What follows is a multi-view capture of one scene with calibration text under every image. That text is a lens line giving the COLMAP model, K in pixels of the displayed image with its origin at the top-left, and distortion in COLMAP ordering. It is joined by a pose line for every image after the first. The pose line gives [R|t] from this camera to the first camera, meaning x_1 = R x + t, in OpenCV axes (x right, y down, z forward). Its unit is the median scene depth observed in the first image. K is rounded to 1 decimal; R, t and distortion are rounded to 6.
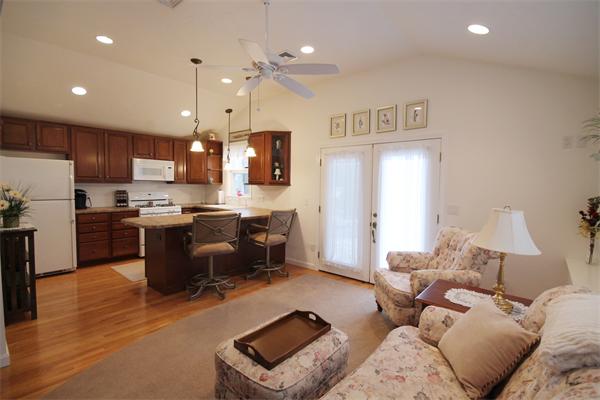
lens RADIAL K [[284.0, 0, 300.0], [0, 284.0, 200.0], [0, 0, 1]] dist [-0.002356, -0.000267]
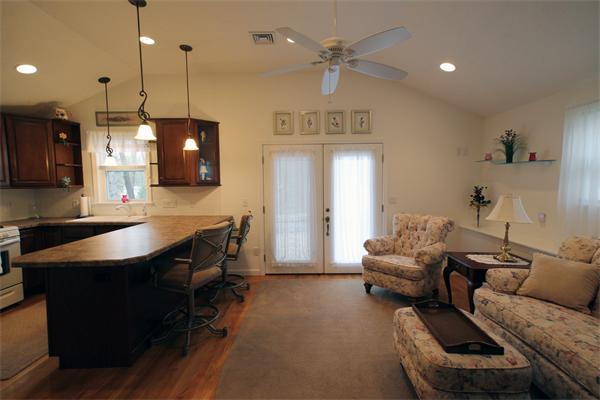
lens RADIAL K [[284.2, 0, 300.0], [0, 284.2, 200.0], [0, 0, 1]] dist [0.014863, 0.010656]
pose [[0.768346, -0.066135, 0.636608, -0.407886], [0.057846, 0.997752, 0.033837, -0.022831], [-0.637415, 0.010827, 0.770444, 0.187394]]
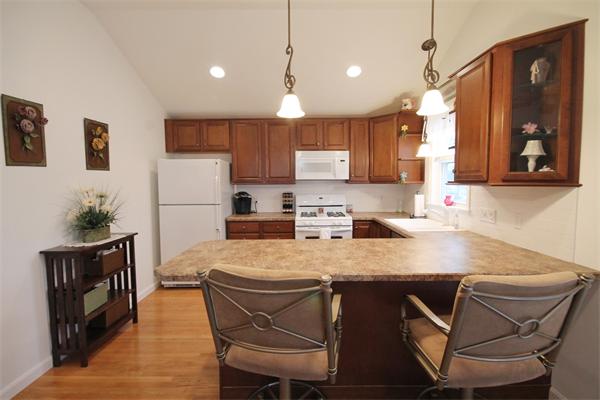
lens RADIAL K [[284.0, 0, 300.0], [0, 284.0, 200.0], [0, 0, 1]] dist [-0.002356, -0.000267]
pose [[0.650804, 0.032157, -0.758565, 0.005127], [-0.025765, 0.999463, 0.020265, -0.033867], [0.758809, 0.006356, 0.651283, 0.550250]]
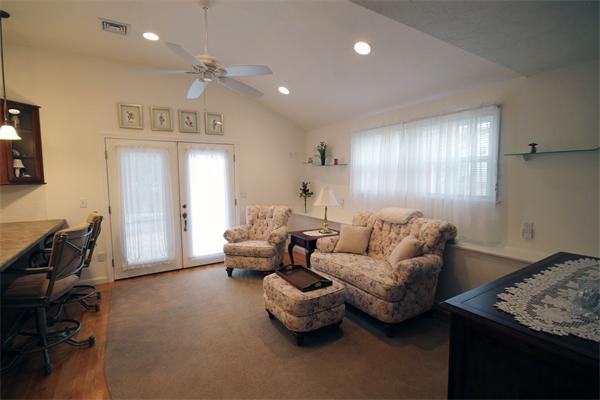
lens RADIAL K [[284.0, 0, 300.0], [0, 284.0, 200.0], [0, 0, 1]] dist [-0.002356, -0.000267]
pose [[0.294937, -0.097495, 0.950530, -0.531792], [0.067159, 0.994436, 0.081159, -0.025791], [-0.953154, 0.039899, 0.299843, 0.188805]]
